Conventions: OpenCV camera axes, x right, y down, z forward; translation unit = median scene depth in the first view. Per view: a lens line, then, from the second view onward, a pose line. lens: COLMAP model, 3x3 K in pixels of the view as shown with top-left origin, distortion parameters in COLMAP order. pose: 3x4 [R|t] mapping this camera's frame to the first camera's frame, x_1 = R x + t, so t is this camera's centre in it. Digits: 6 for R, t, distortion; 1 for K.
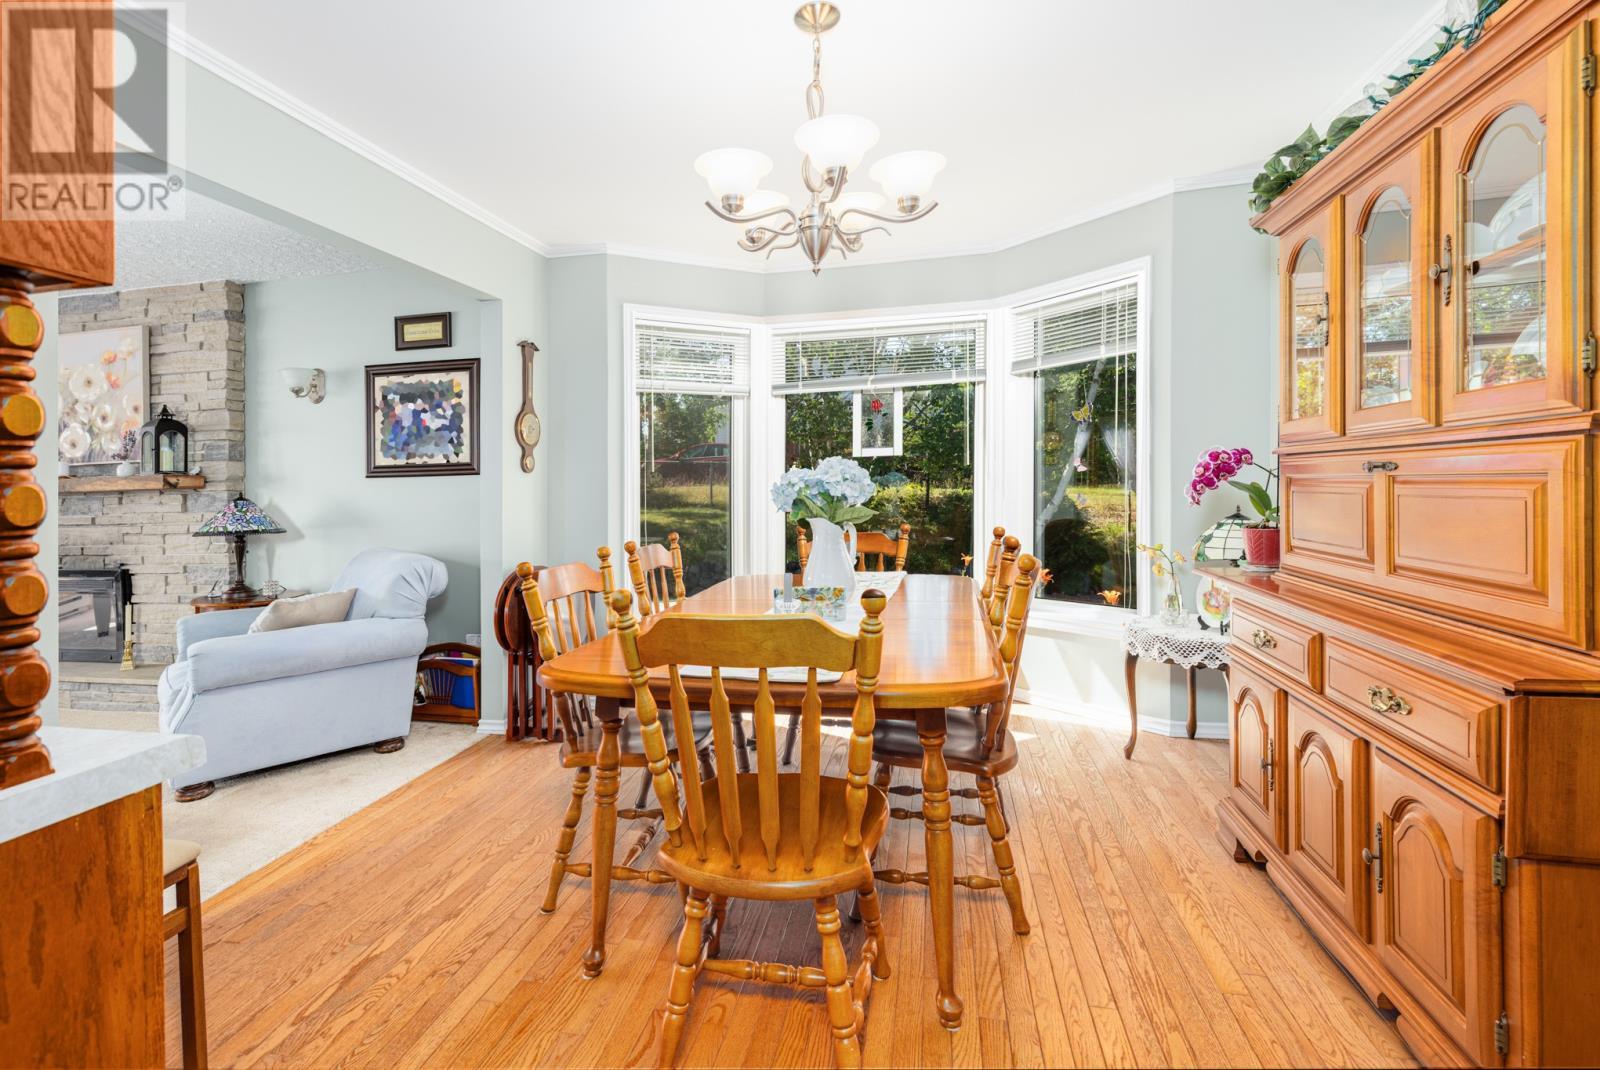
lens RADIAL K [[726.0, 0, 755.7], [0, 726.0, 494.6], [0, 0, 1]] dist [0.003313, 0.000648]
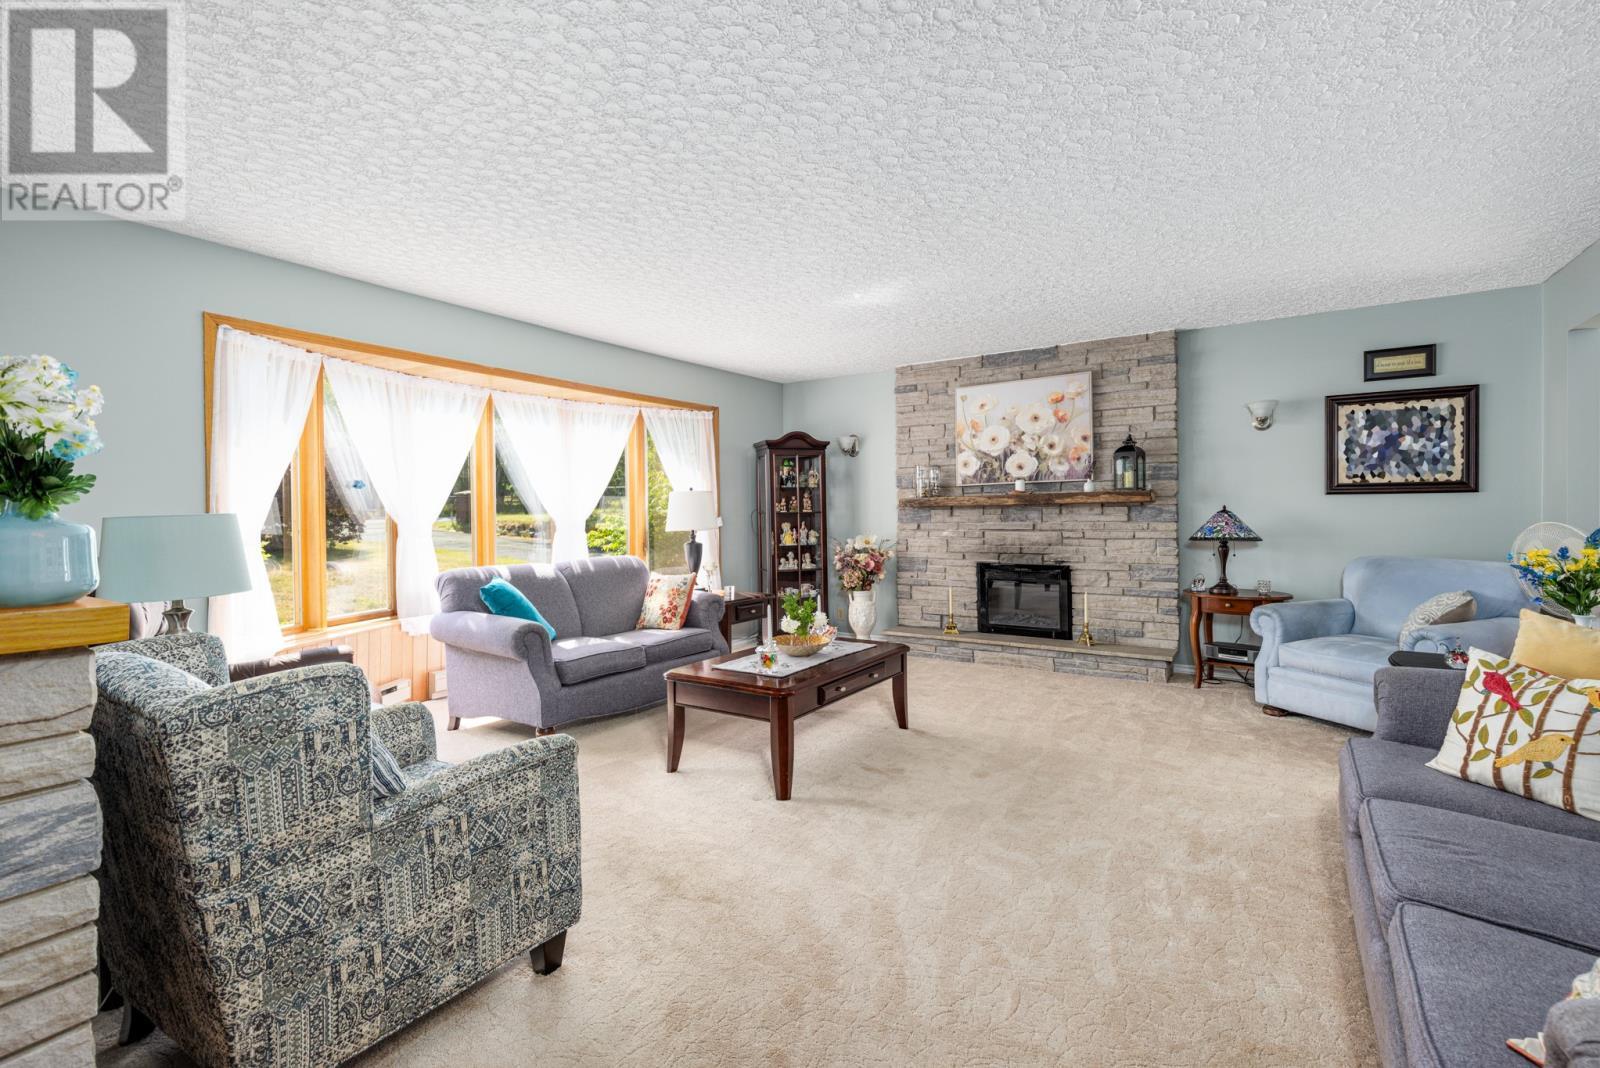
lens RADIAL K [[726.0, 0, 802.5], [0, 726.0, 516.6], [0, 0, 1]] dist [0.003313, 0.000648]
pose [[0.936205, 0.017868, -0.350999, -0.870050], [-0.015664, 0.999836, 0.009119, 0.013555], [0.351105, -0.003039, 0.936331, -0.343181]]
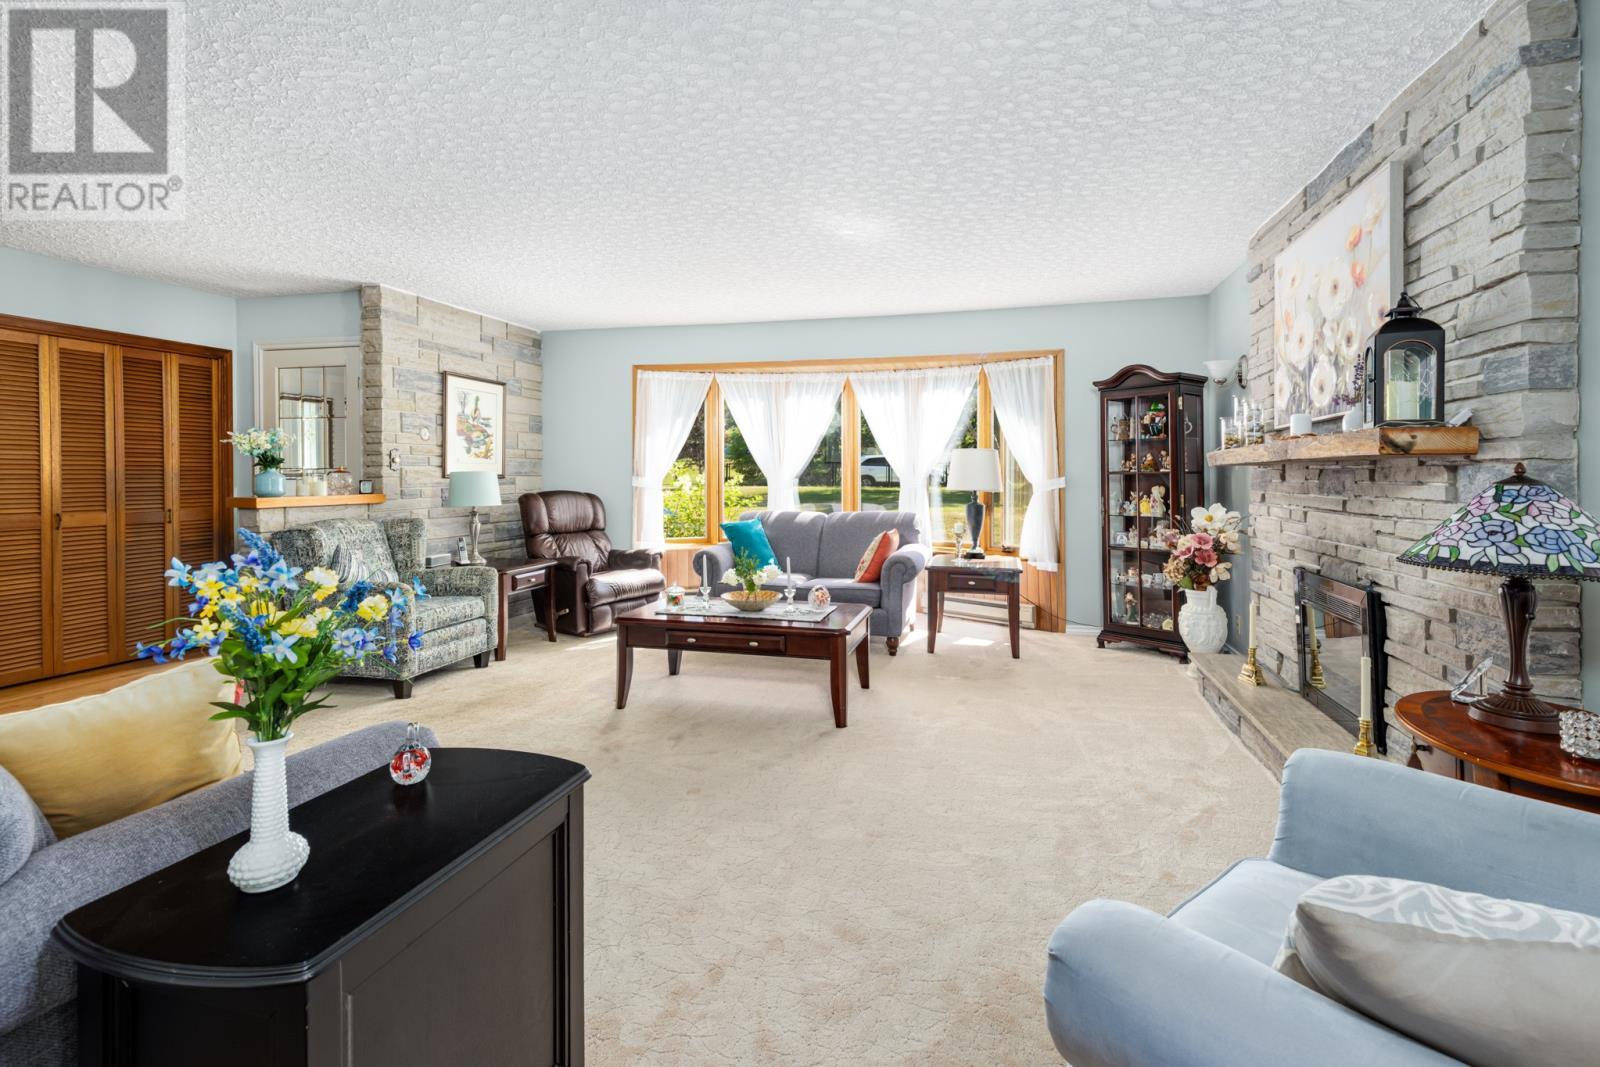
lens RADIAL K [[726.0, 0, 817.0], [0, 726.0, 450.9], [0, 0, 1]] dist [0.003313, 0.000648]
pose [[-0.029087, -0.005681, -0.999561, -0.273767], [-0.005166, 0.999971, -0.005533, -0.005593], [0.999564, 0.005003, -0.029115, 0.579881]]
